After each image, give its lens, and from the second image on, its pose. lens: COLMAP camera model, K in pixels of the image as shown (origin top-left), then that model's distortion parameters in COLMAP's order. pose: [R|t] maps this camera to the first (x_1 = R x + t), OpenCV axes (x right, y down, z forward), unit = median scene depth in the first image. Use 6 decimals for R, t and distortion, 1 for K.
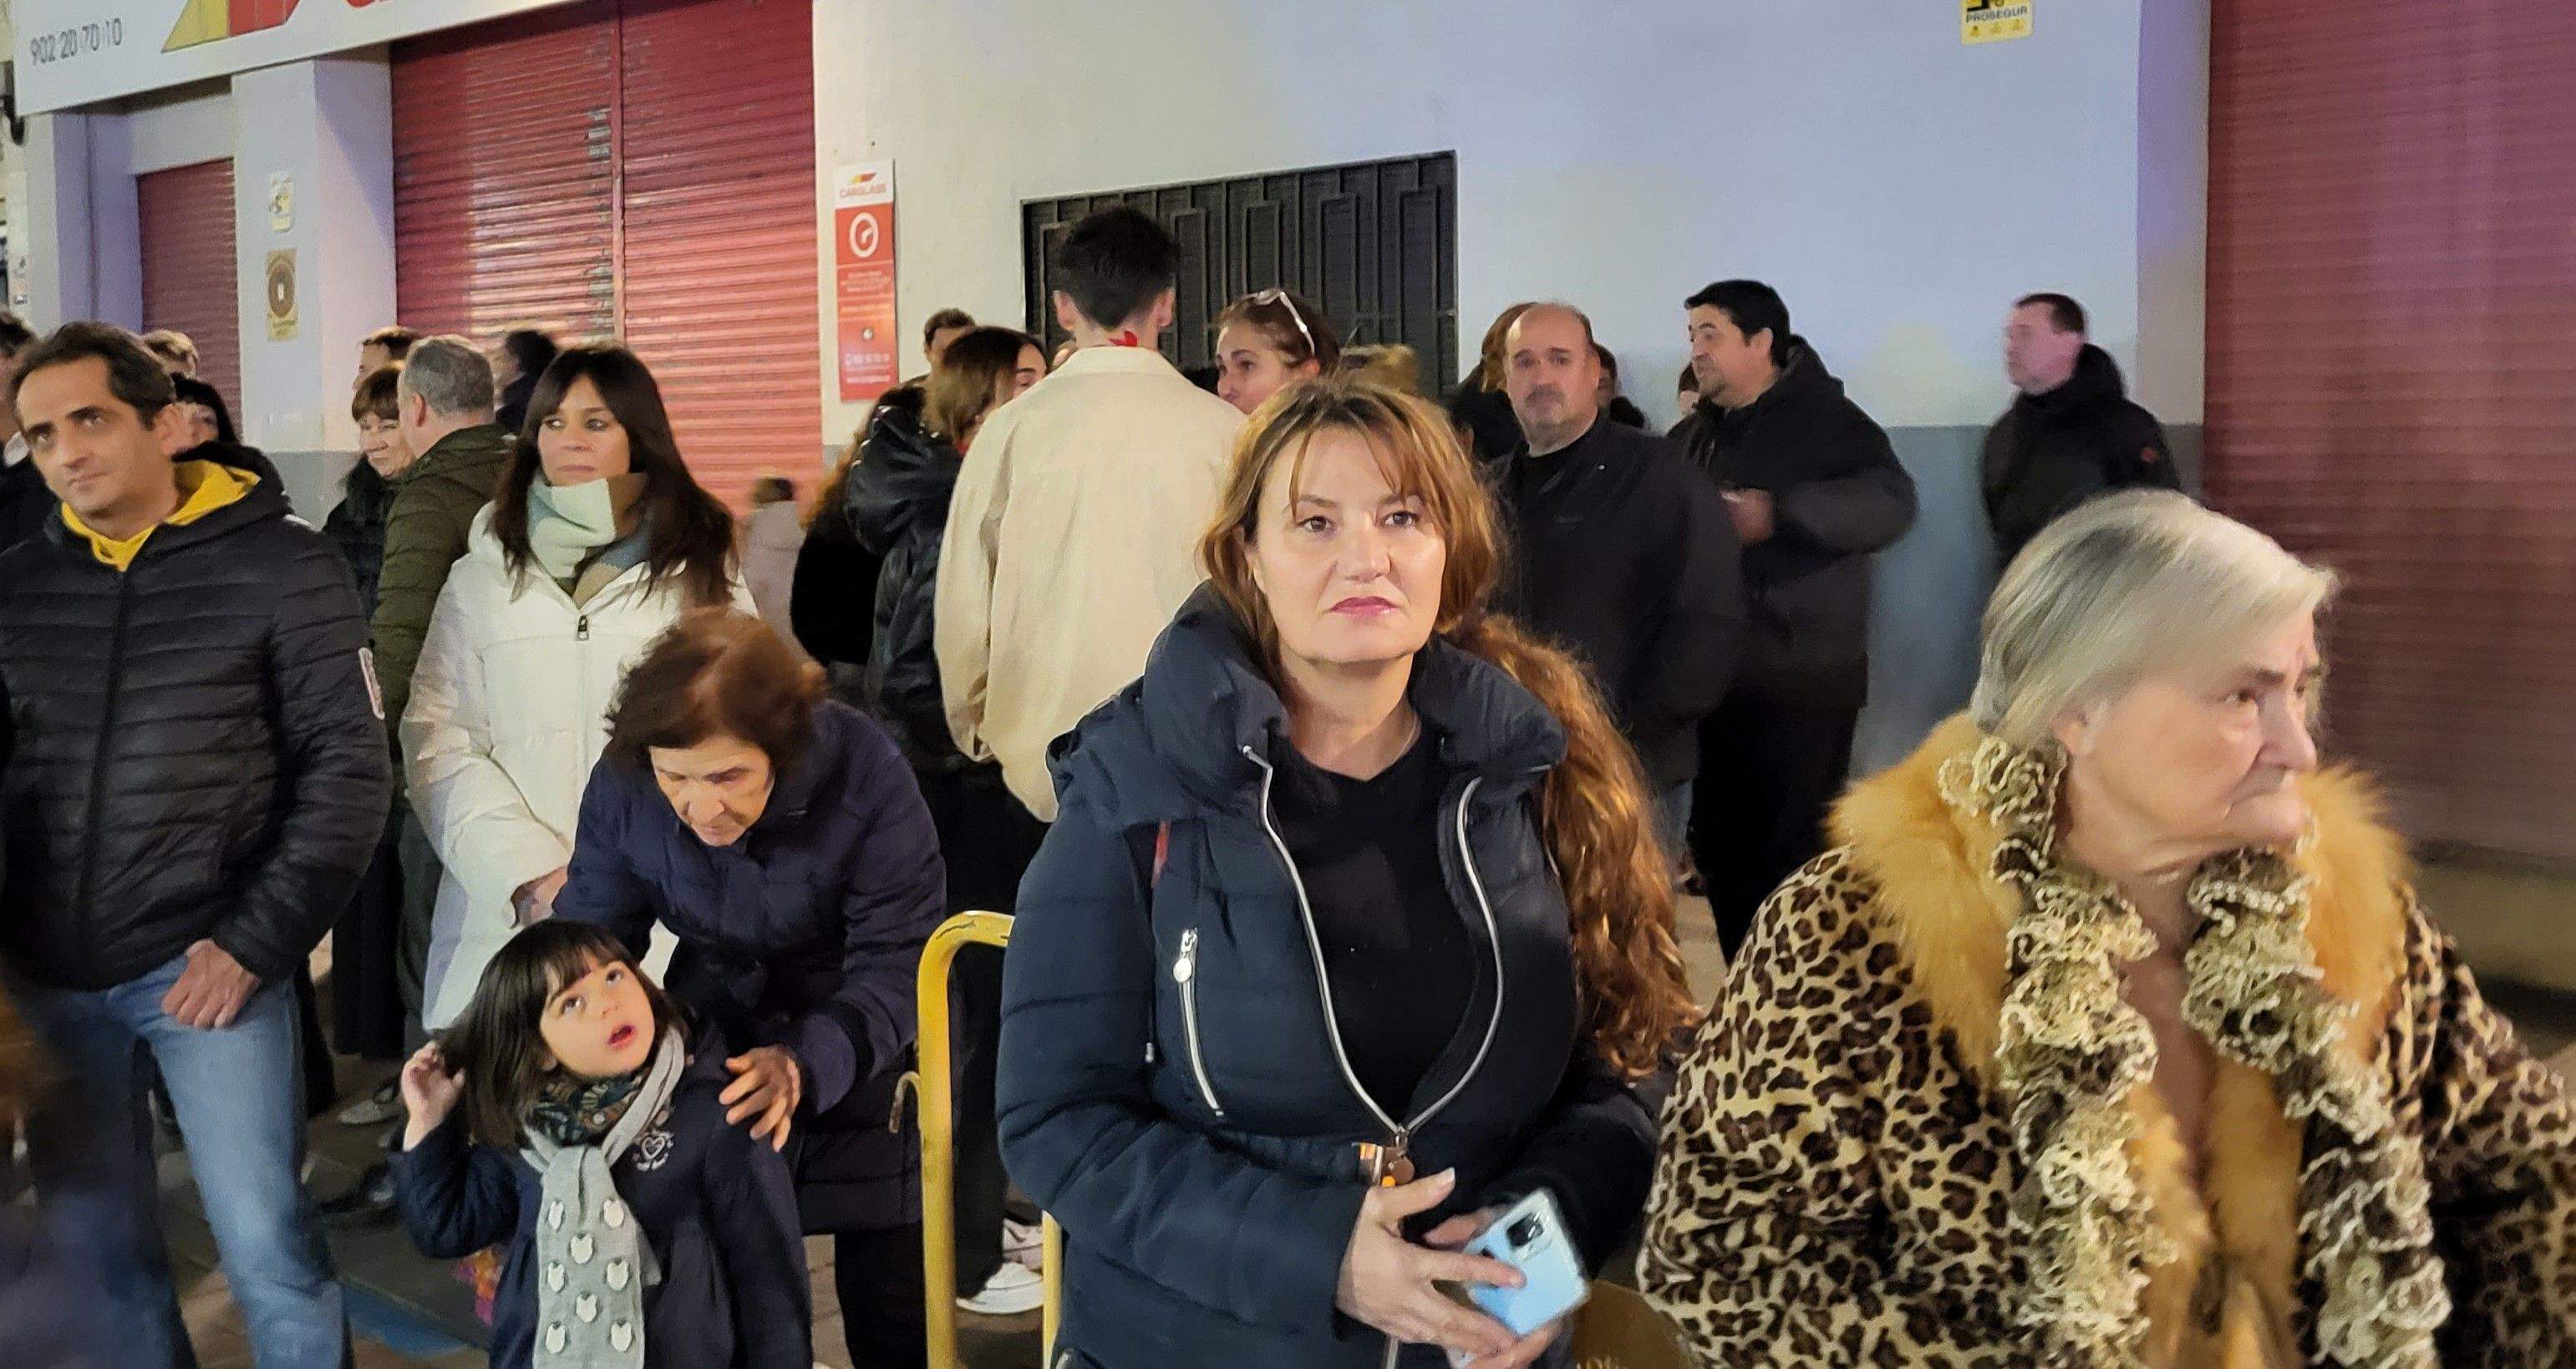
lens RADIAL K [[2531.9, 0, 1280.6], [0, 2531.9, 664.9], [0, 0, 1]] dist [0.012223, 0.000000]
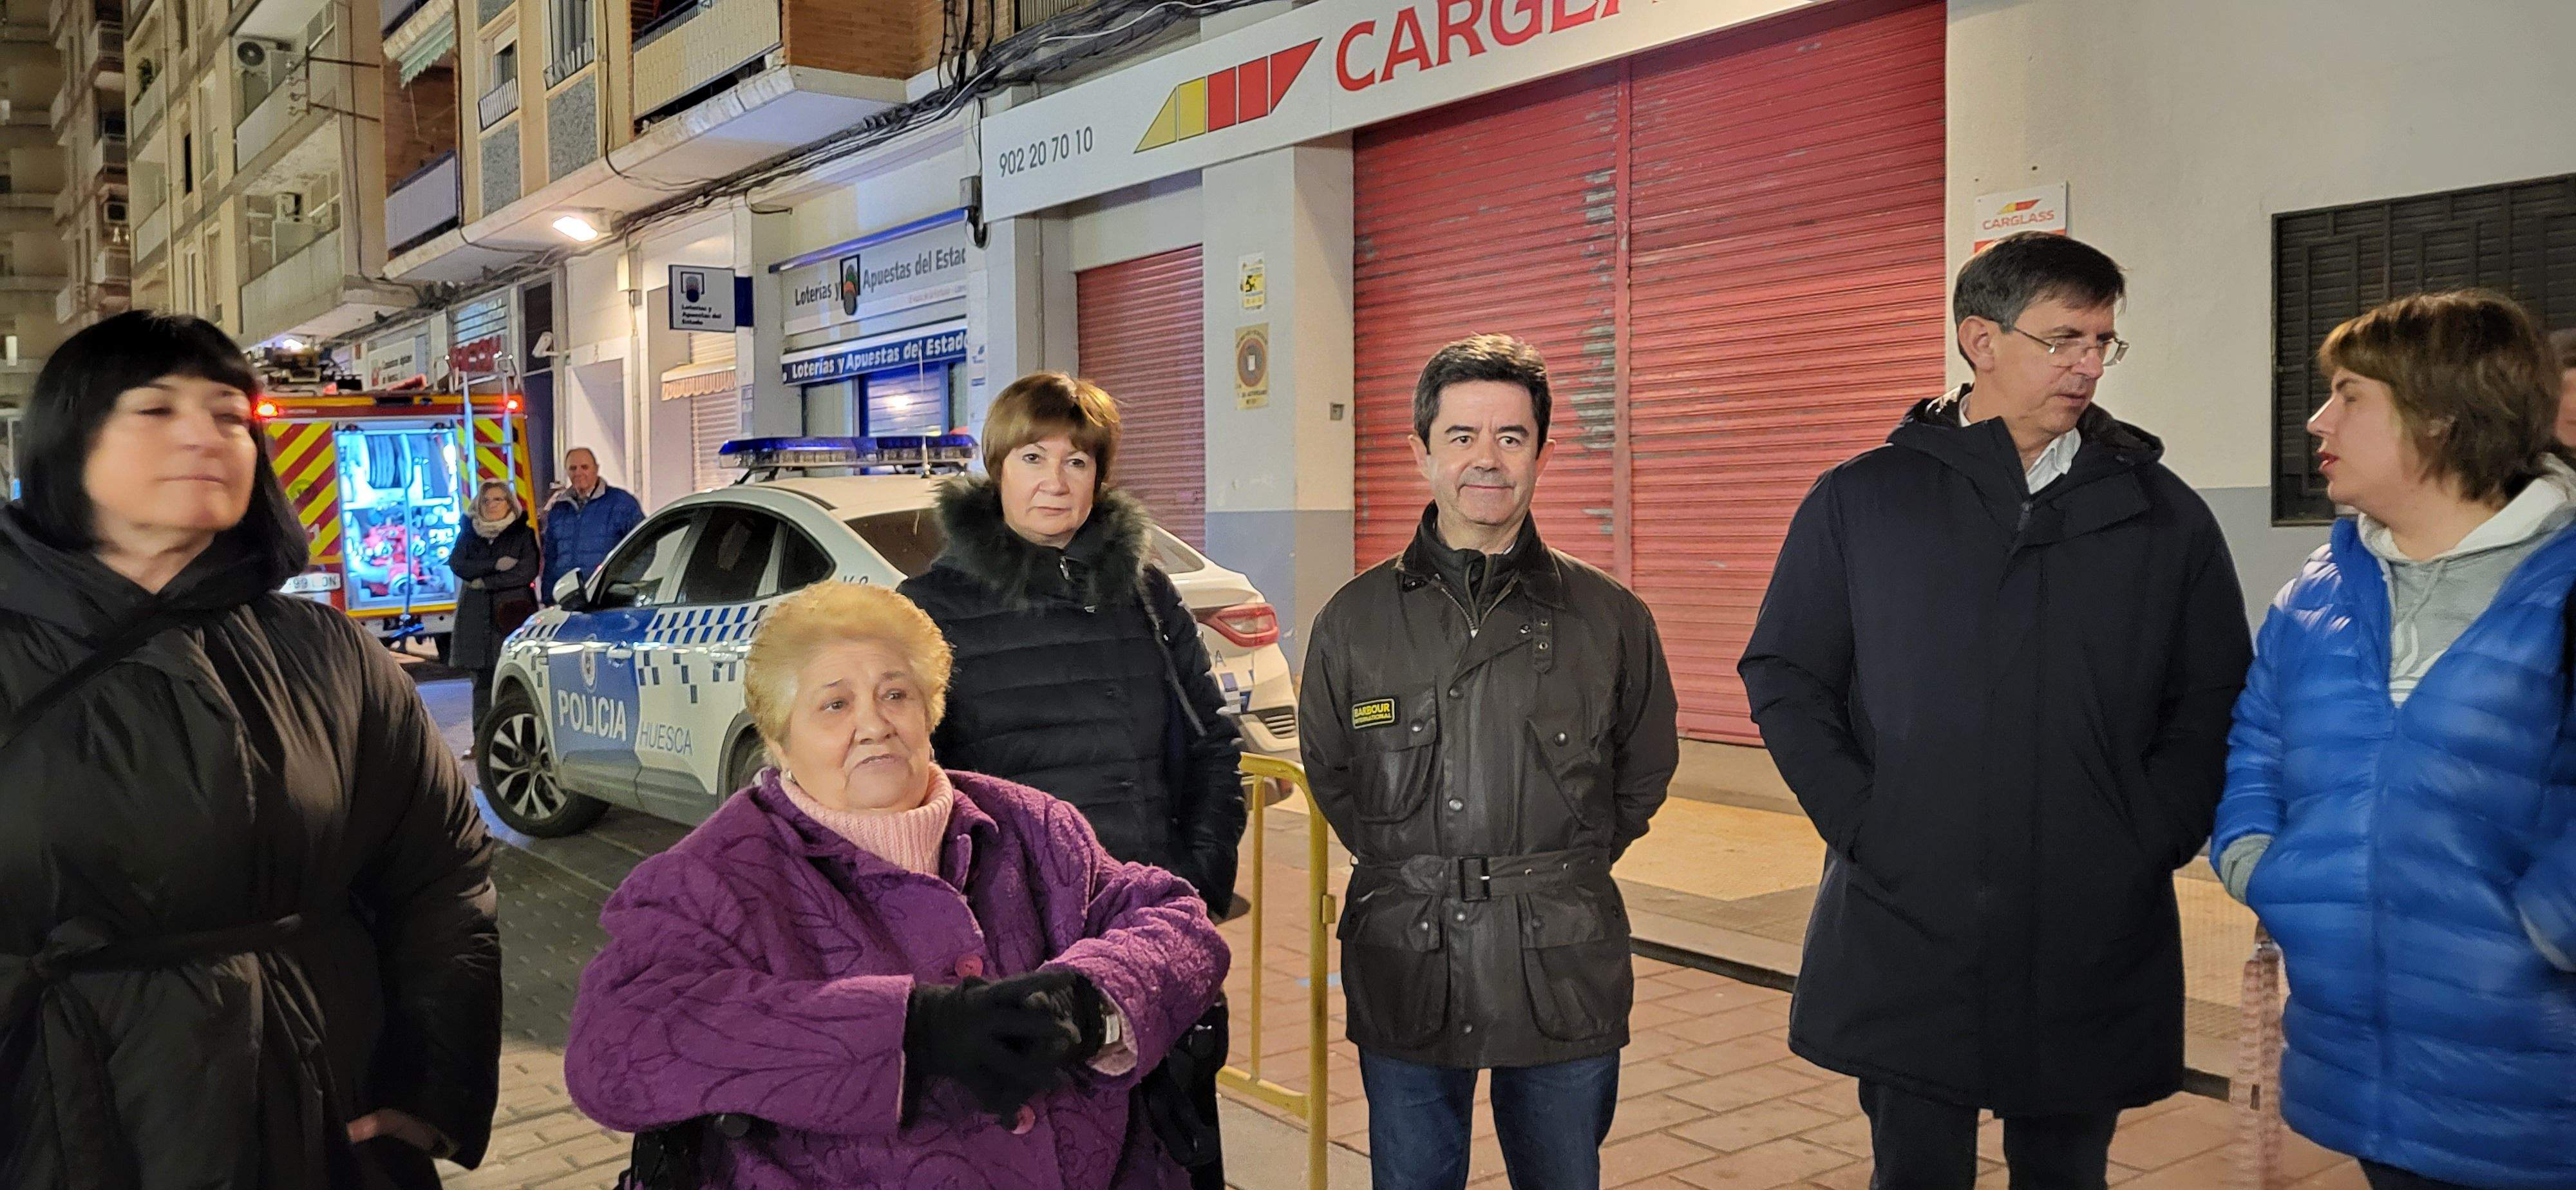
lens RADIAL K [[1947.3, 0, 1252.6], [0, 1947.3, 574.5], [0, 0, 1]] dist [0.056234, -0.046759]
pose [[0.978496, 0.002064, -0.206256, -0.224475], [-0.013535, 0.998437, -0.054222, -0.012420], [0.205822, 0.055848, 0.976995, 0.196747]]
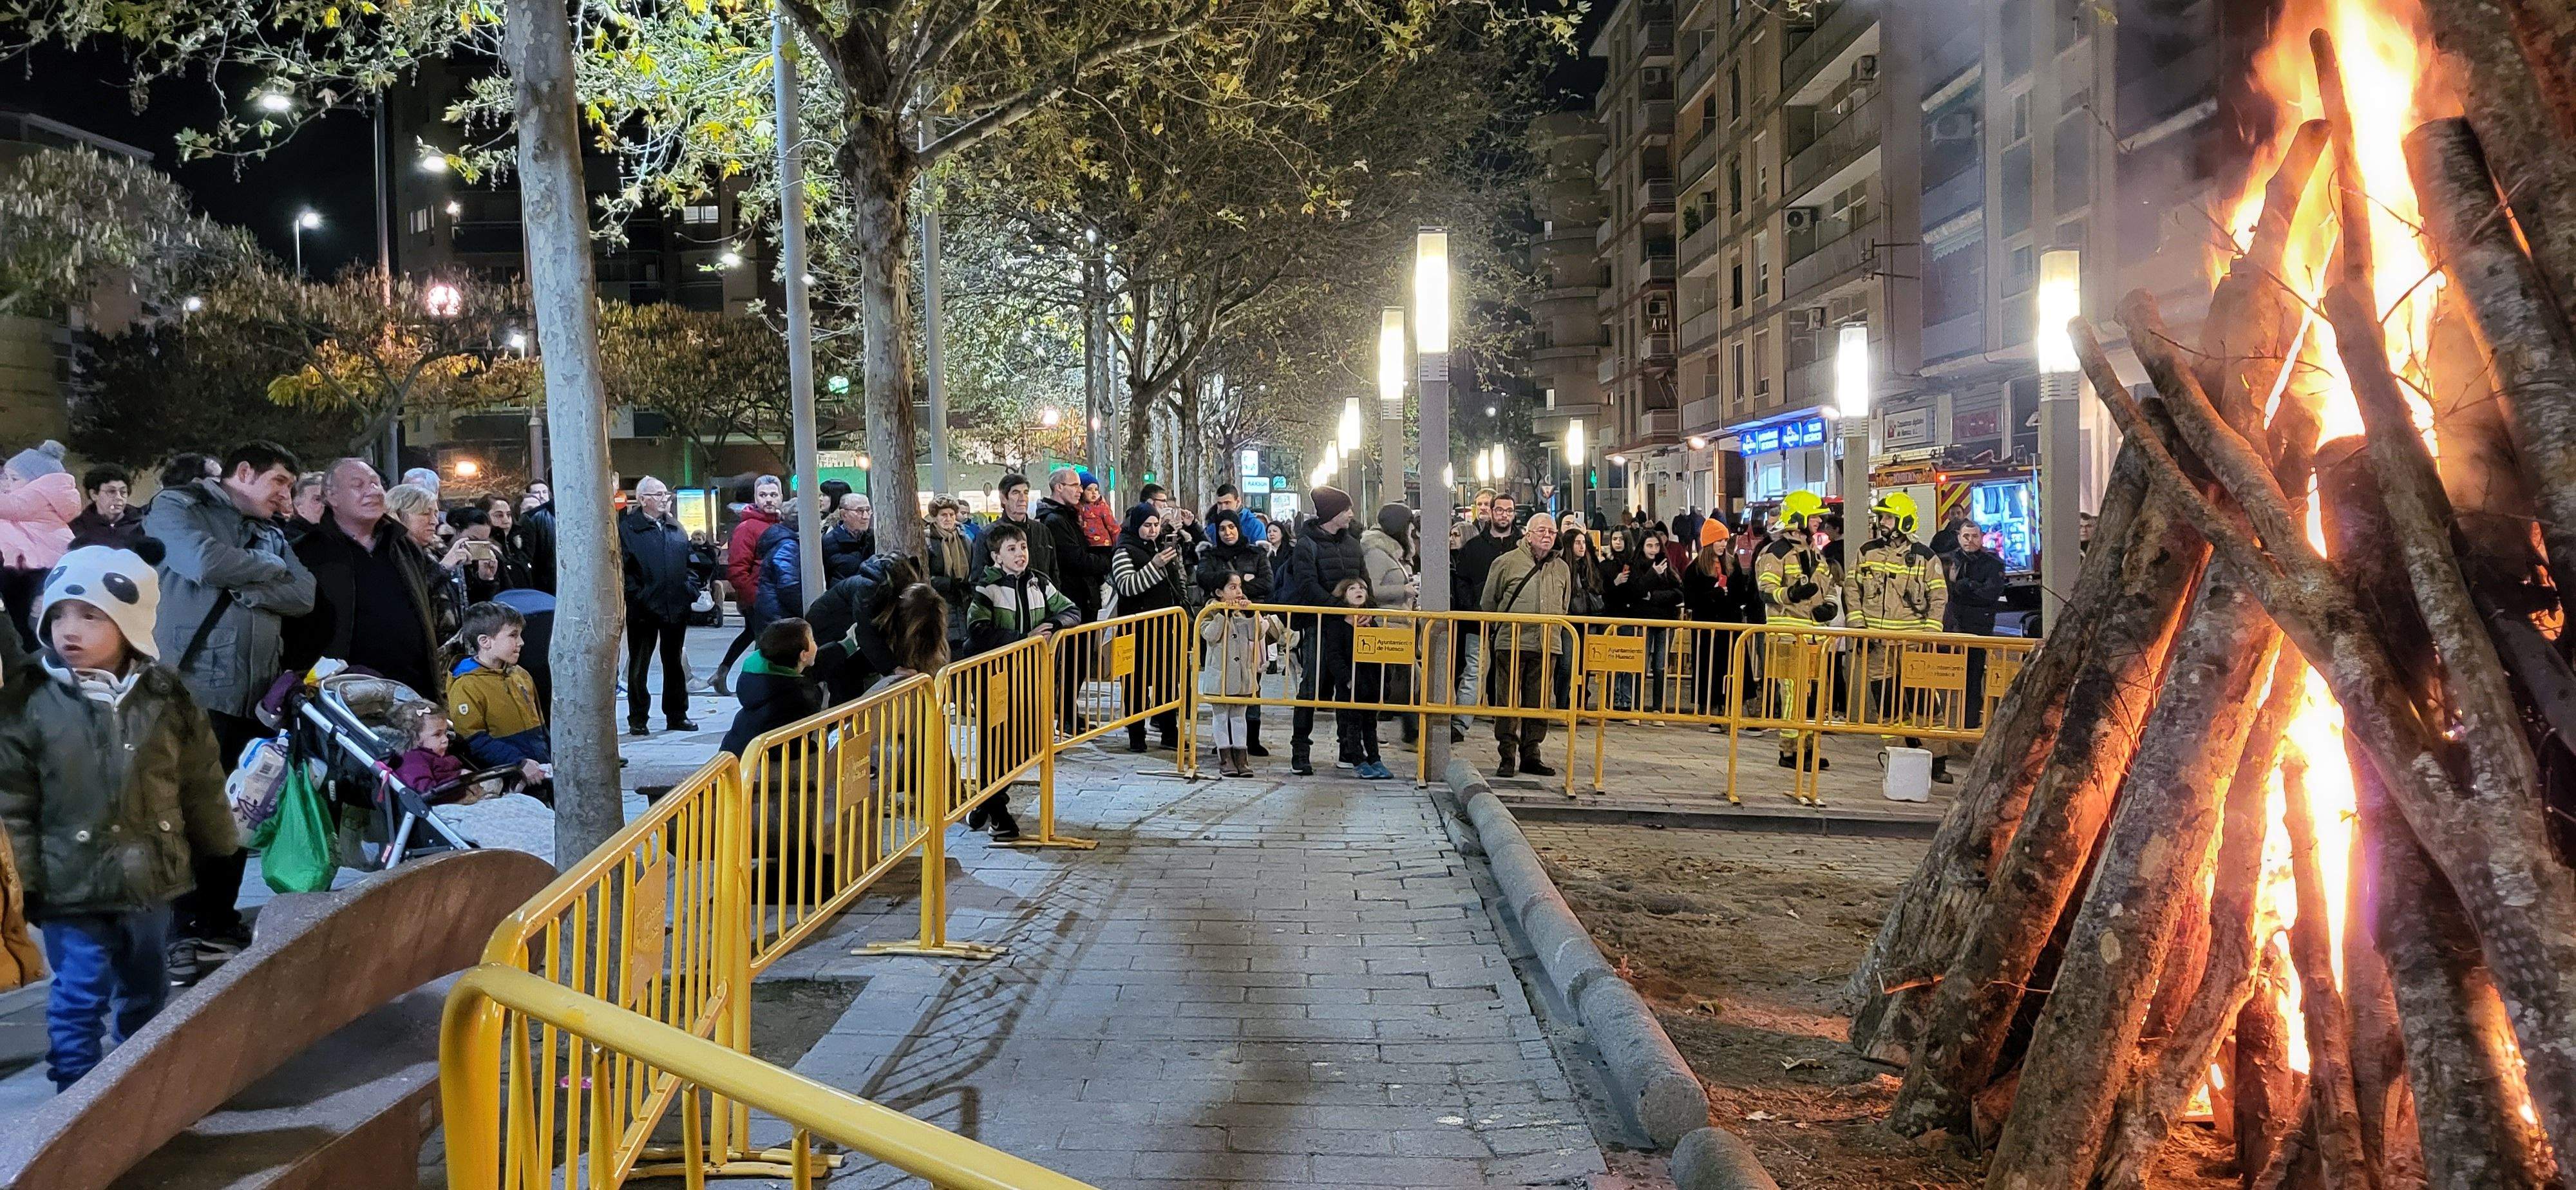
lens RADIAL K [[1947.3, 0, 1271.2], [0, 1947.3, 589.6], [0, 0, 1]] dist [0.056234, -0.046759]
pose [[0.667734, 0.014809, -0.744252, 0.169095], [-0.044971, 0.998778, -0.020474, 0.051739], [0.743040, 0.047141, 0.667585, -0.893657]]
